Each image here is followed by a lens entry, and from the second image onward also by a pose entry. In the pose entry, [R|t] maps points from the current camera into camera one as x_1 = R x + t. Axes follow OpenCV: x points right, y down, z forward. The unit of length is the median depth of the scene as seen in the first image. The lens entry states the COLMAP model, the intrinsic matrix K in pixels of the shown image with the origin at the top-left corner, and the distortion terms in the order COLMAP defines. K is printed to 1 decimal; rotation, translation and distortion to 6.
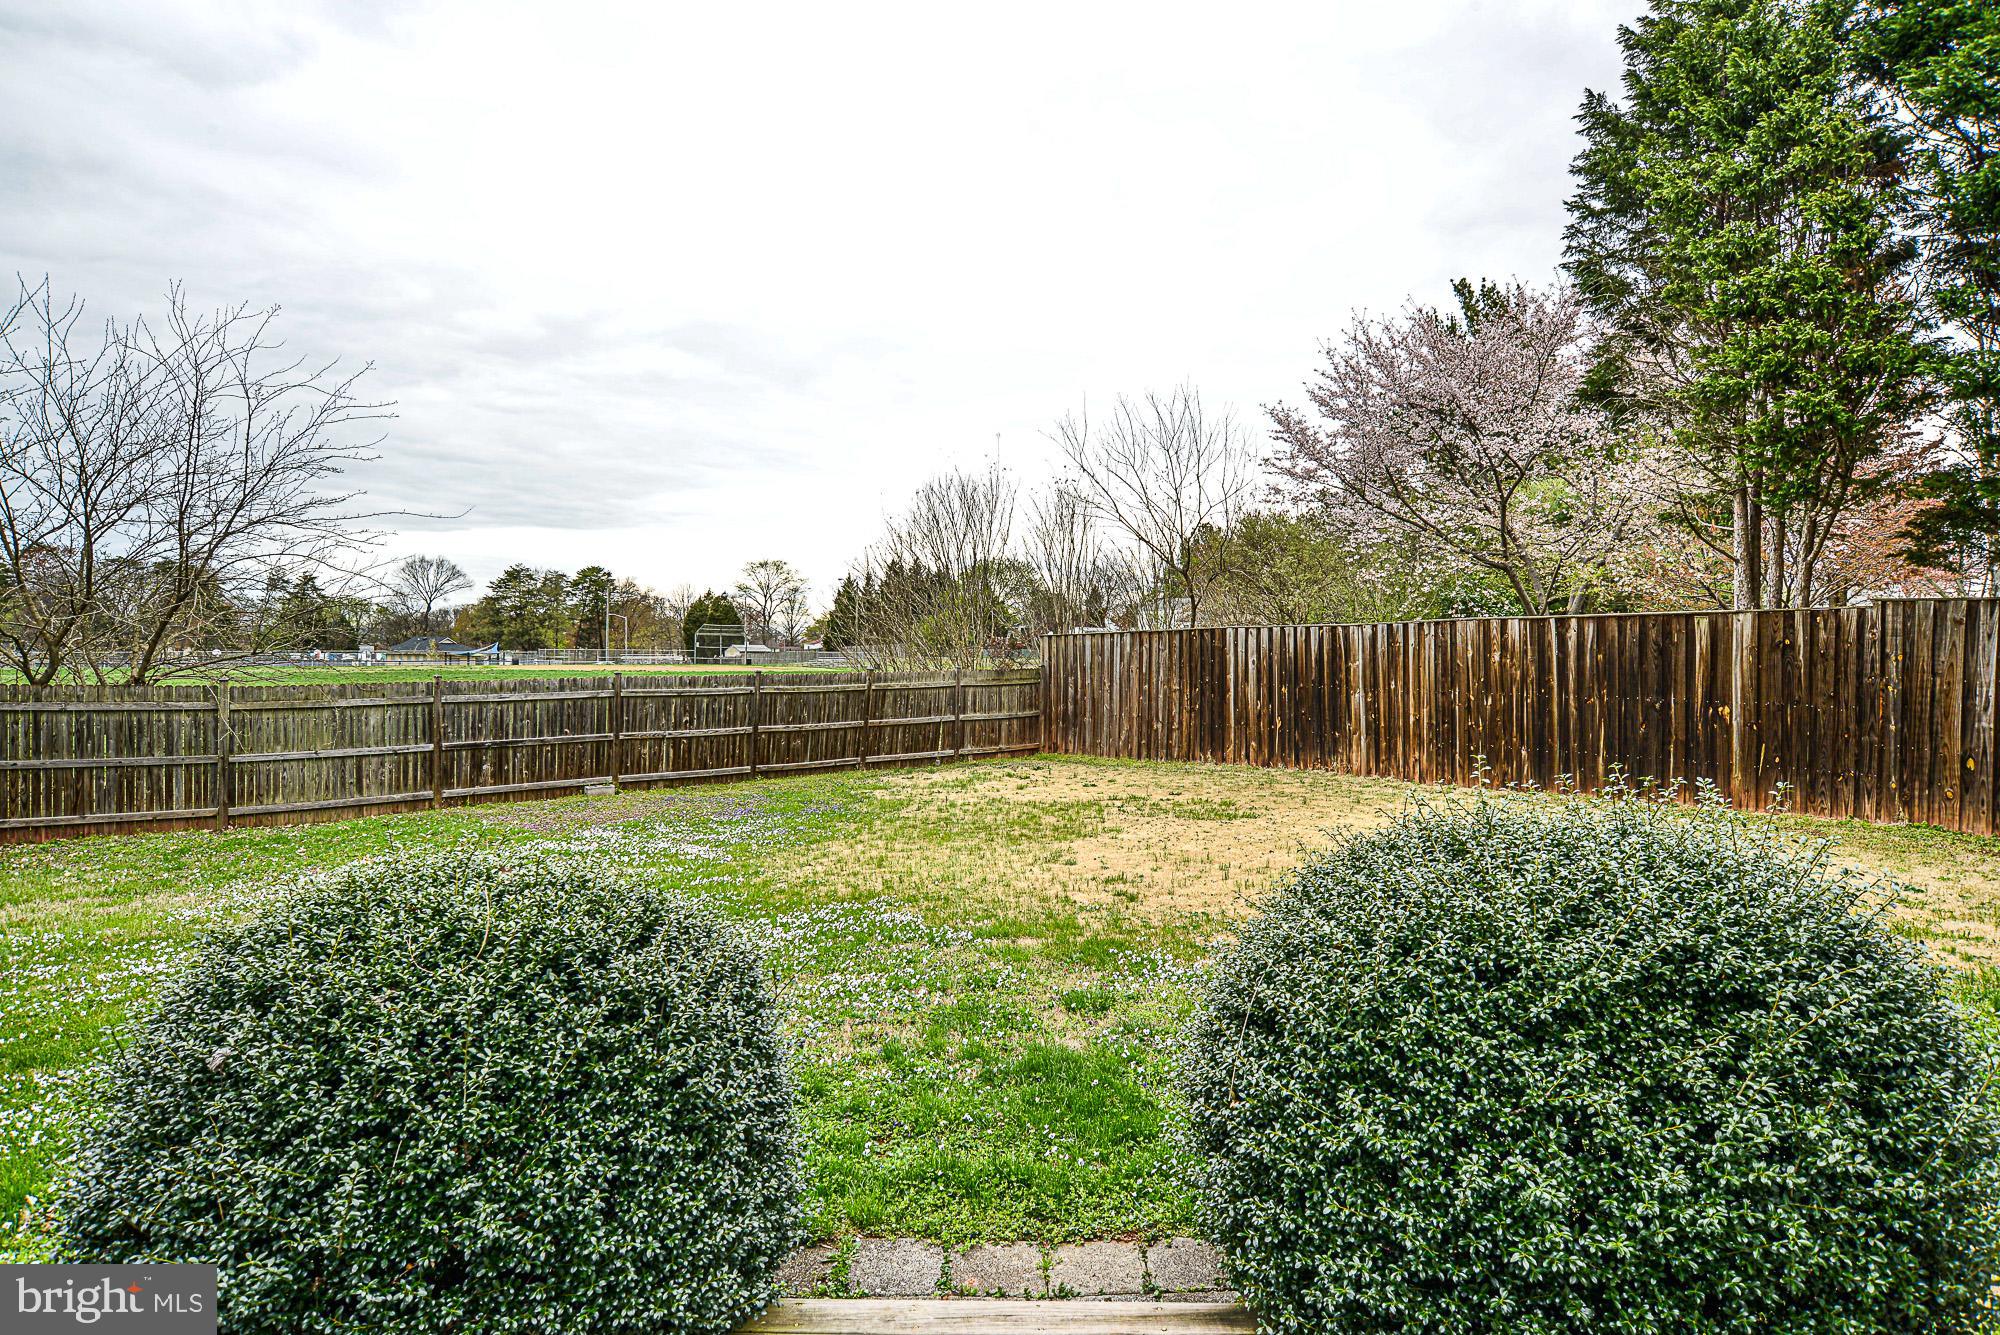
lens RADIAL K [[1100.6, 0, 996.8], [0, 1100.6, 657.7], [0, 0, 1]] dist [-0.008537, 0.002266]
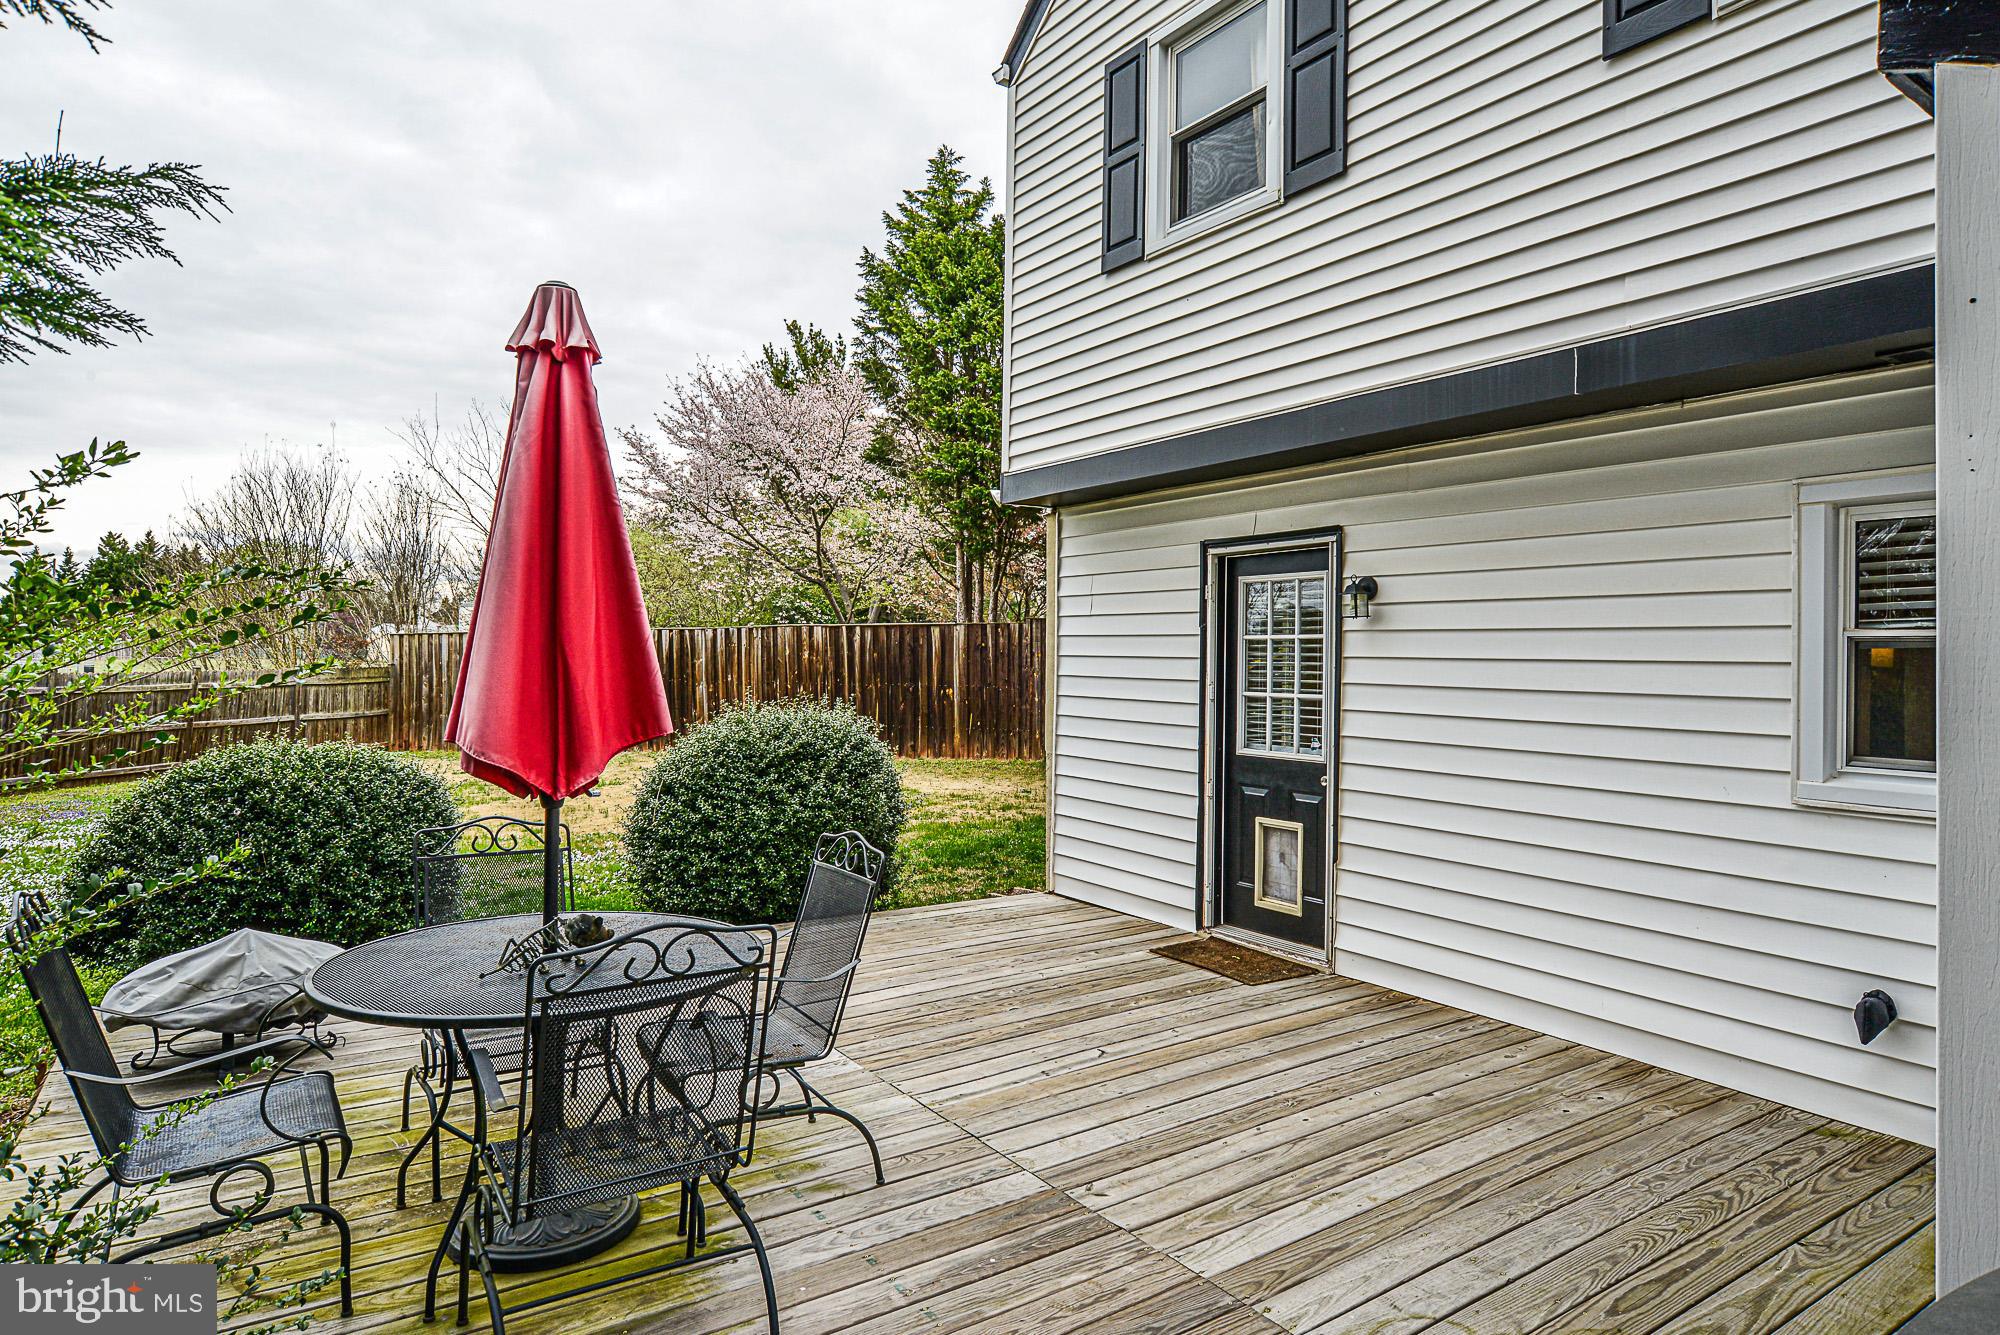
lens RADIAL K [[1100.6, 0, 998.1], [0, 1100.6, 659.7], [0, 0, 1]] dist [-0.008537, 0.002266]
pose [[0.836133, -0.001045, 0.548526, -0.072420], [0.000444, 0.999999, 0.001228, 0.003450], [-0.548527, -0.000783, 0.836133, -0.219874]]
